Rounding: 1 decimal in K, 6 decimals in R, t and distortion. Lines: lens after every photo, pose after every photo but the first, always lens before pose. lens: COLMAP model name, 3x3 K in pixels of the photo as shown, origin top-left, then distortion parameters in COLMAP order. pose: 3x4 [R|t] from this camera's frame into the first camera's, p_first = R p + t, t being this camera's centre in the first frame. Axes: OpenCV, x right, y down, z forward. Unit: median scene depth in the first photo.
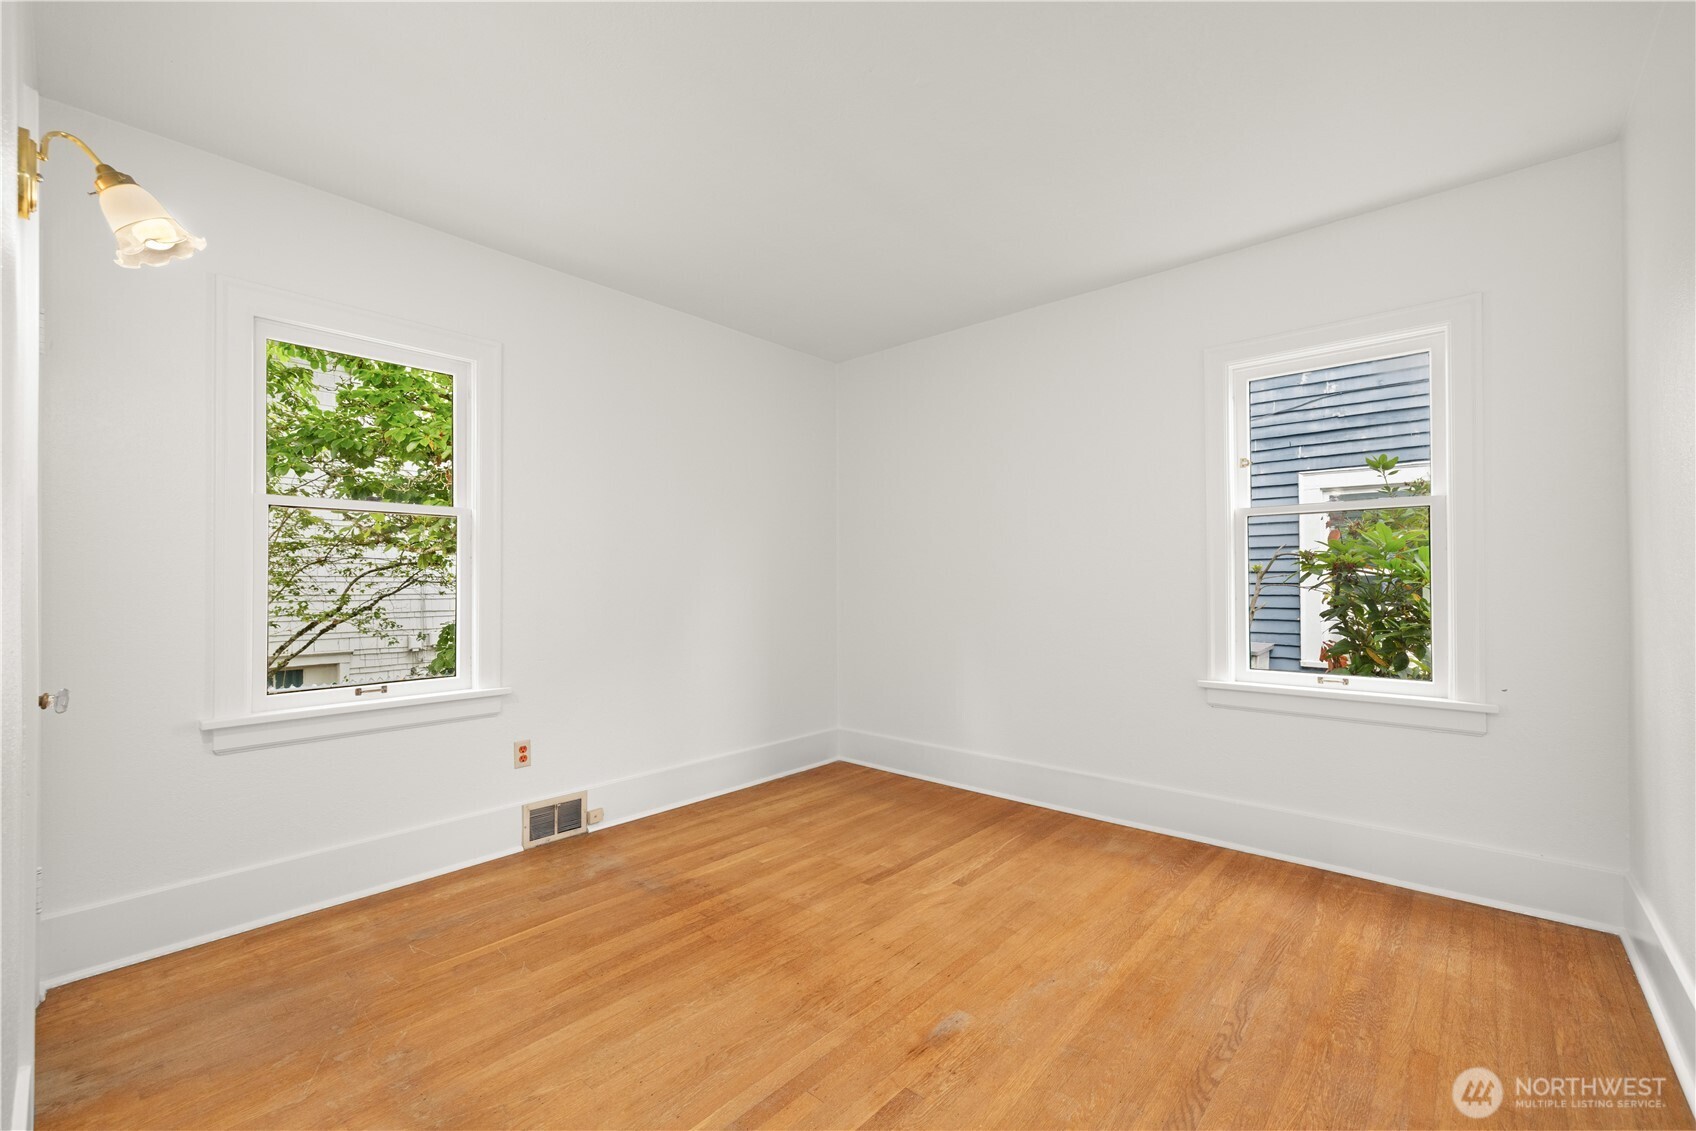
lens RADIAL K [[709.8, 0, 847.5], [0, 709.8, 581.1], [0, 0, 1]] dist [-0.001677, -0.000883]
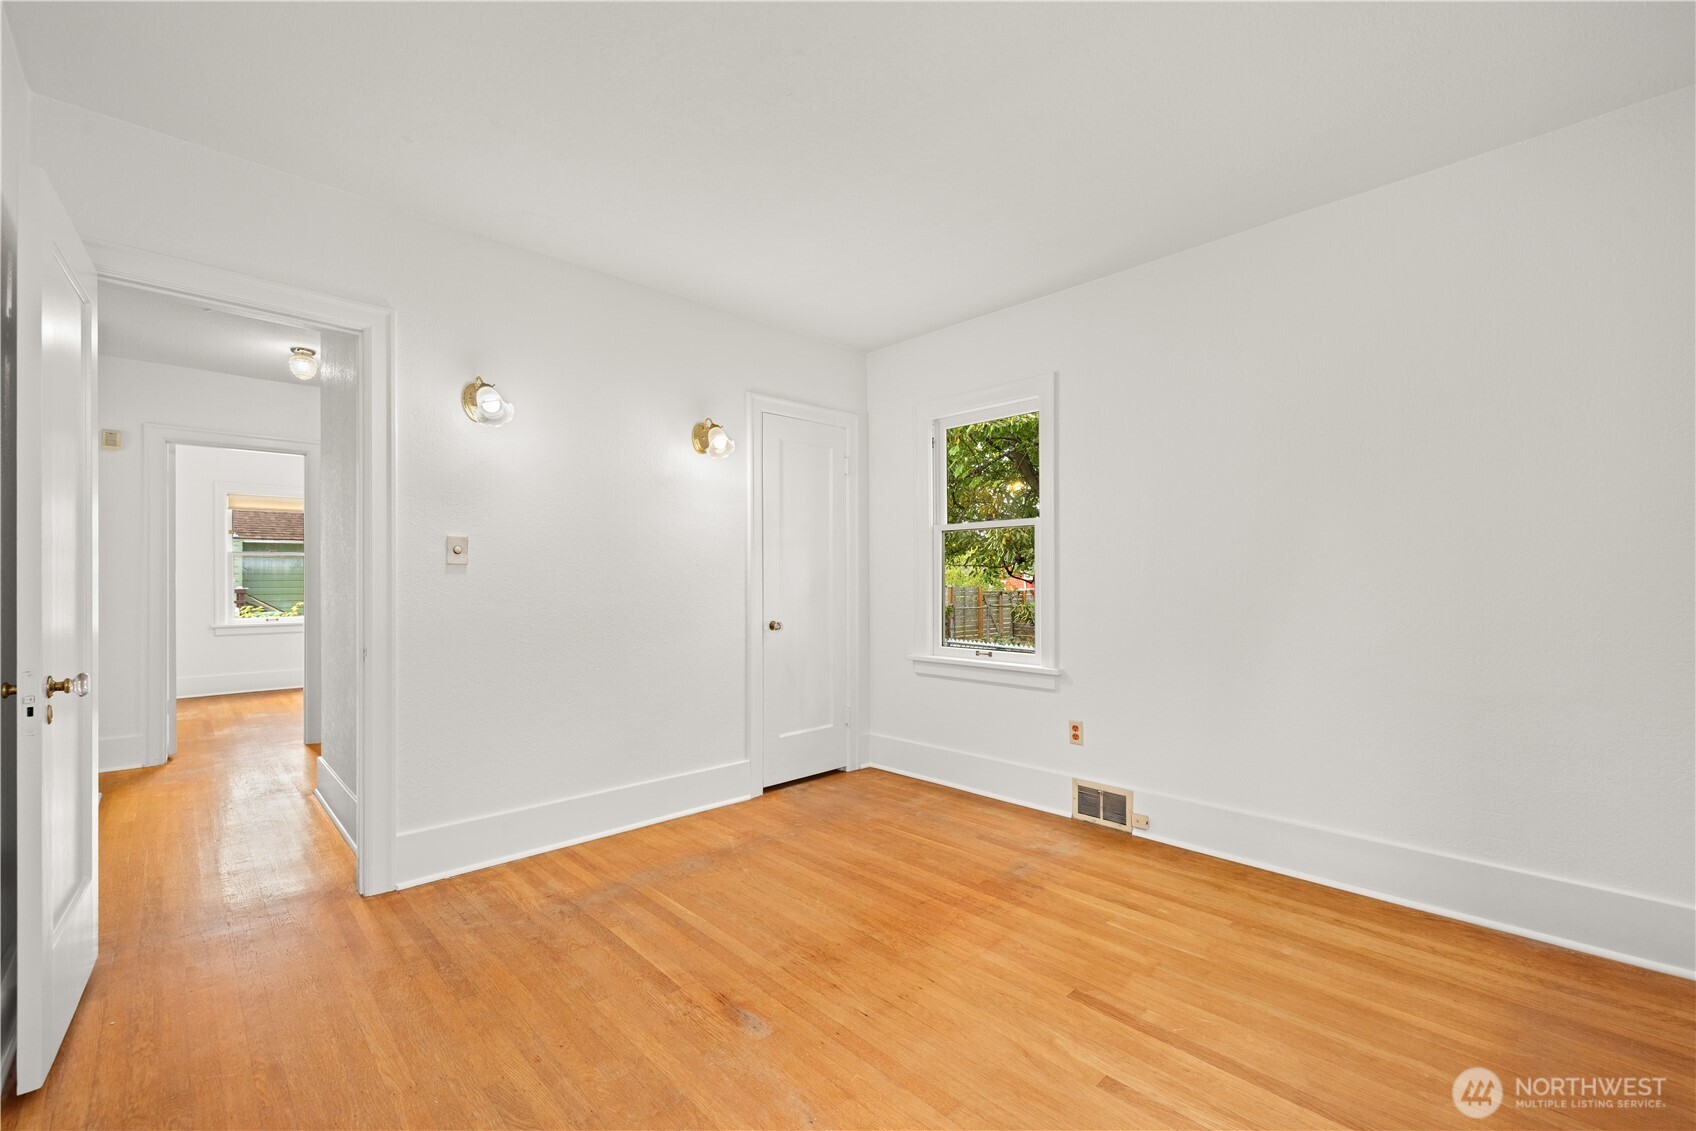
lens RADIAL K [[709.8, 0, 847.5], [0, 709.8, 581.1], [0, 0, 1]] dist [-0.001677, -0.000883]
pose [[-0.081040, 0.006894, -0.996687, 0.751323], [0.003477, 0.999972, 0.006634, -0.002947], [0.996705, -0.002928, -0.081062, 0.810544]]
